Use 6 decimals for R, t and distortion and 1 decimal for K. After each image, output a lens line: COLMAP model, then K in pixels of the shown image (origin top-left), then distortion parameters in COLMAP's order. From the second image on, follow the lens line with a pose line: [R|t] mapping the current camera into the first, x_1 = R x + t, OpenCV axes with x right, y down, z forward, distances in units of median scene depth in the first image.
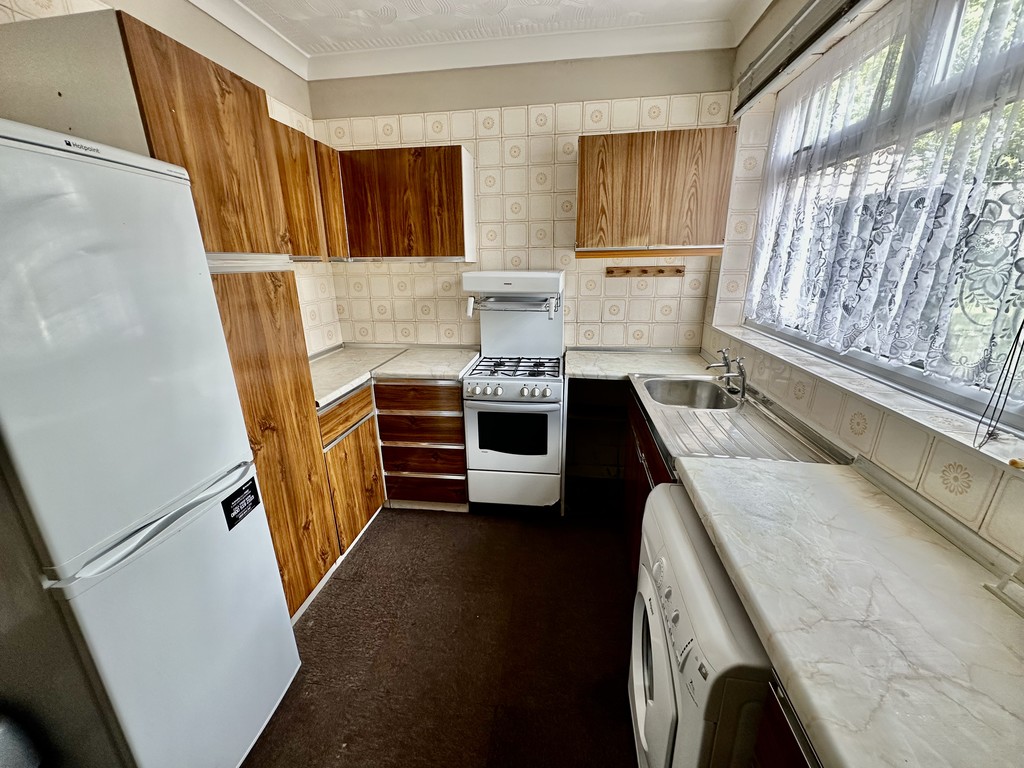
lens RADIAL K [[408.9, 0, 511.8], [0, 408.9, 385.2], [0, 0, 1]] dist [-0.000387, 0.000243]
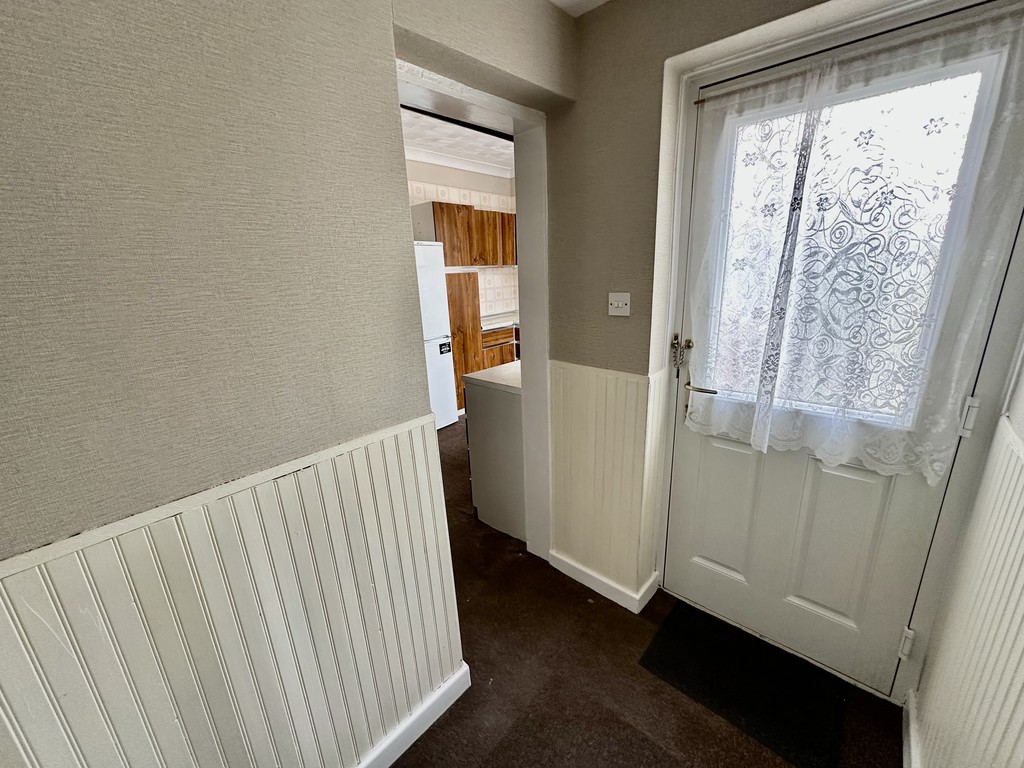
lens RADIAL K [[408.9, 0, 510.8], [0, 408.9, 384.4], [0, 0, 1]] dist [-0.000387, 0.000243]
pose [[0.833082, 0.129327, -0.537818, 1.196656], [-0.130273, 0.990808, 0.036463, 0.318713], [0.537590, 0.039686, 0.842272, -1.090880]]
